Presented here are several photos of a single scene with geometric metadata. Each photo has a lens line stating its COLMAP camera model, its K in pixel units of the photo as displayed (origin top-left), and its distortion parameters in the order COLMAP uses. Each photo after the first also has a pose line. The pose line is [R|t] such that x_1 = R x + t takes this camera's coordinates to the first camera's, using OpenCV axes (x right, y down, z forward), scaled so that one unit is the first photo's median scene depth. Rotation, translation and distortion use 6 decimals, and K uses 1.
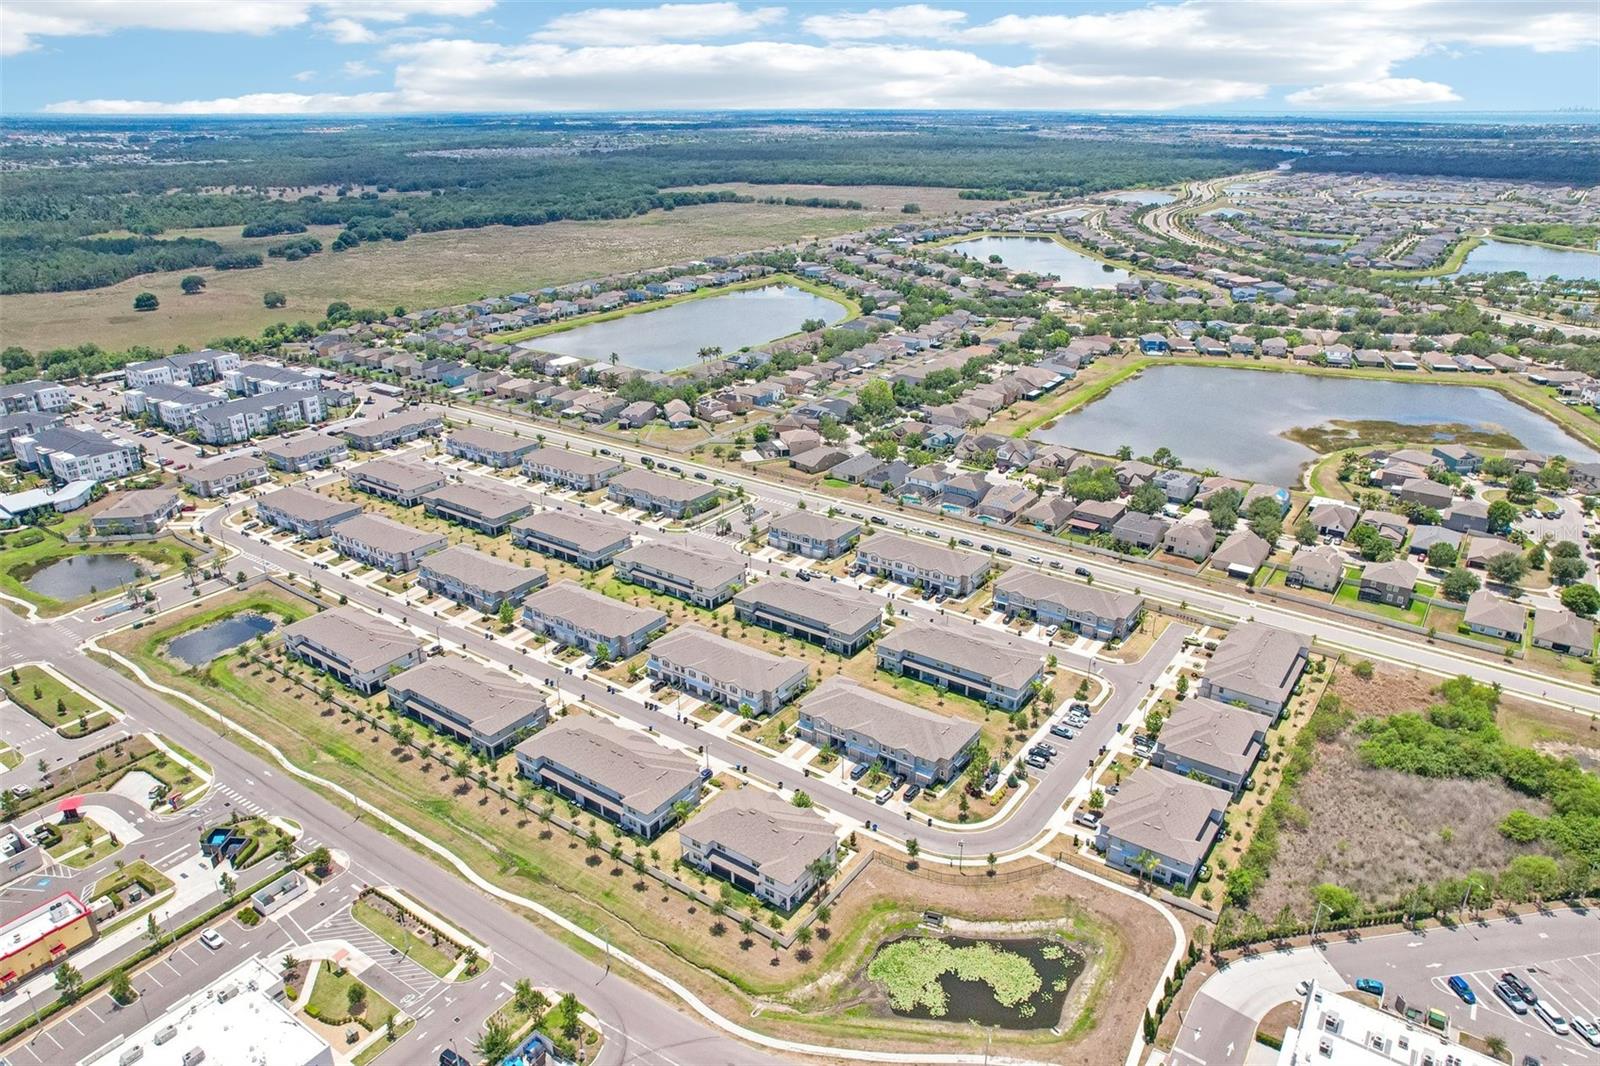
lens RADIAL K [[1057.7, 0, 800.0], [0, 1057.7, 533.0], [0, 0, 1]] dist [-0.075039, 0.070994]
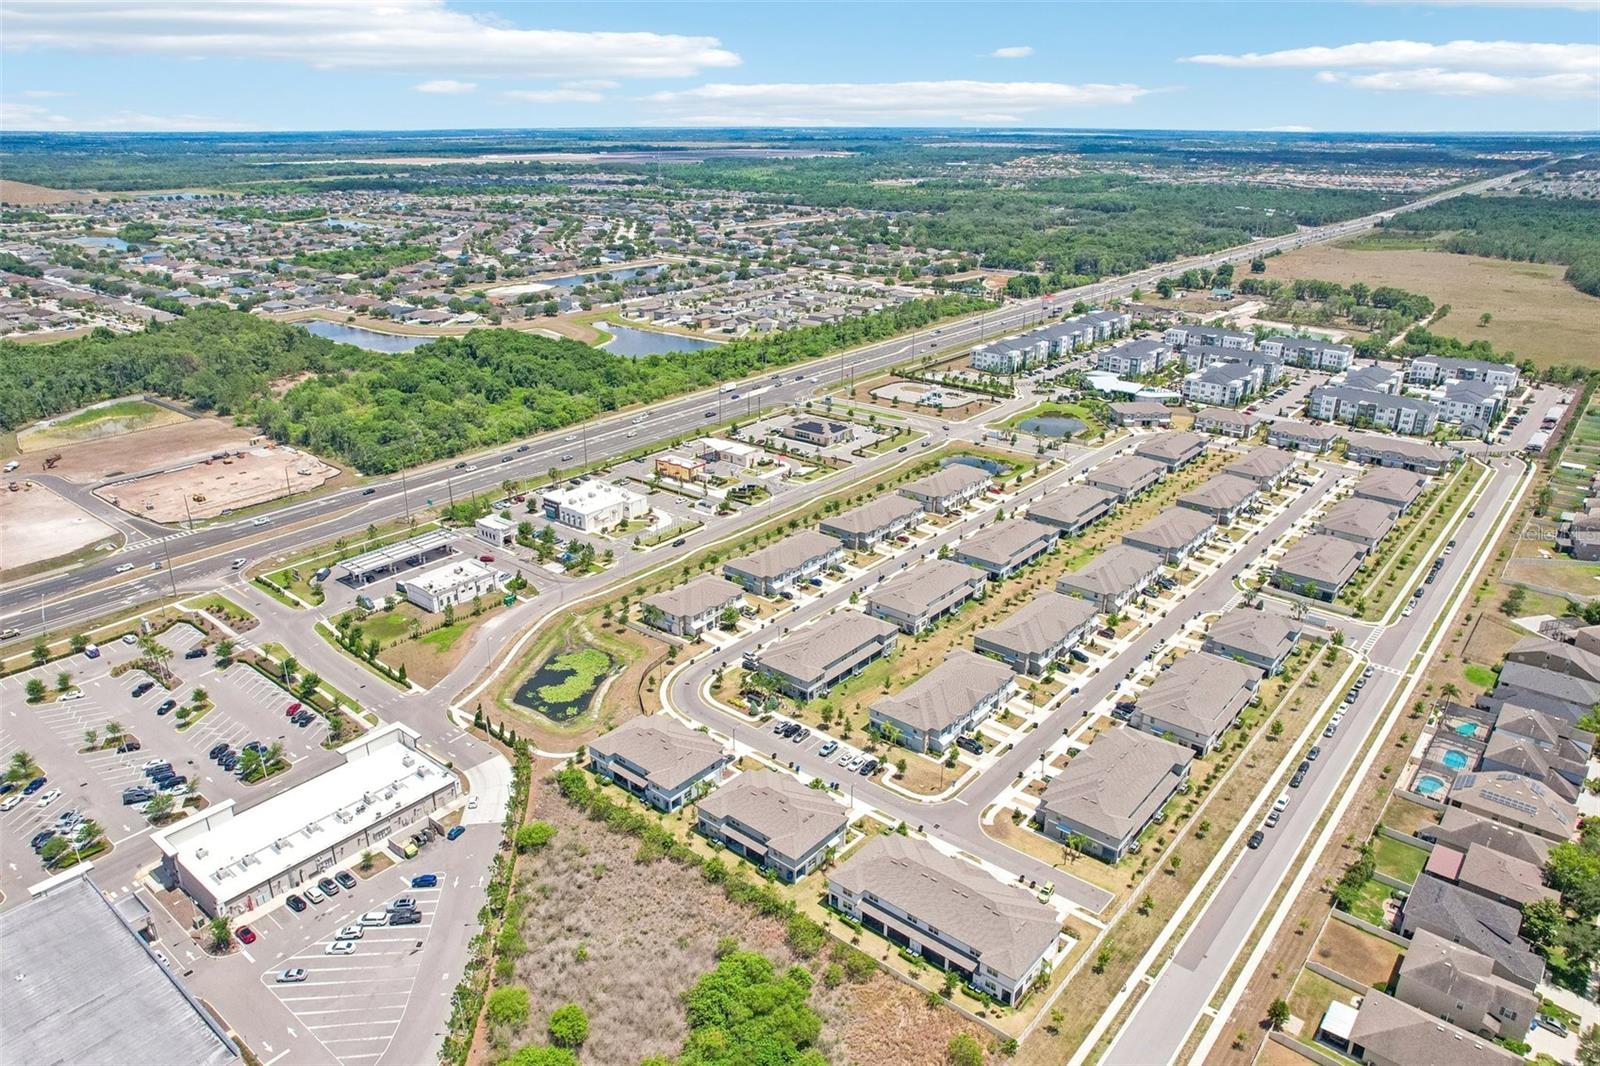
lens RADIAL K [[1048.5, 0, 801.2], [0, 1048.5, 541.8], [0, 0, 1]] dist [-0.062998, 0.051916]
pose [[-0.081041, 0.376057, -0.923046, 0.822168], [-0.380017, 0.844480, 0.377413, -0.256189], [0.921423, 0.381359, 0.074471, 0.621670]]
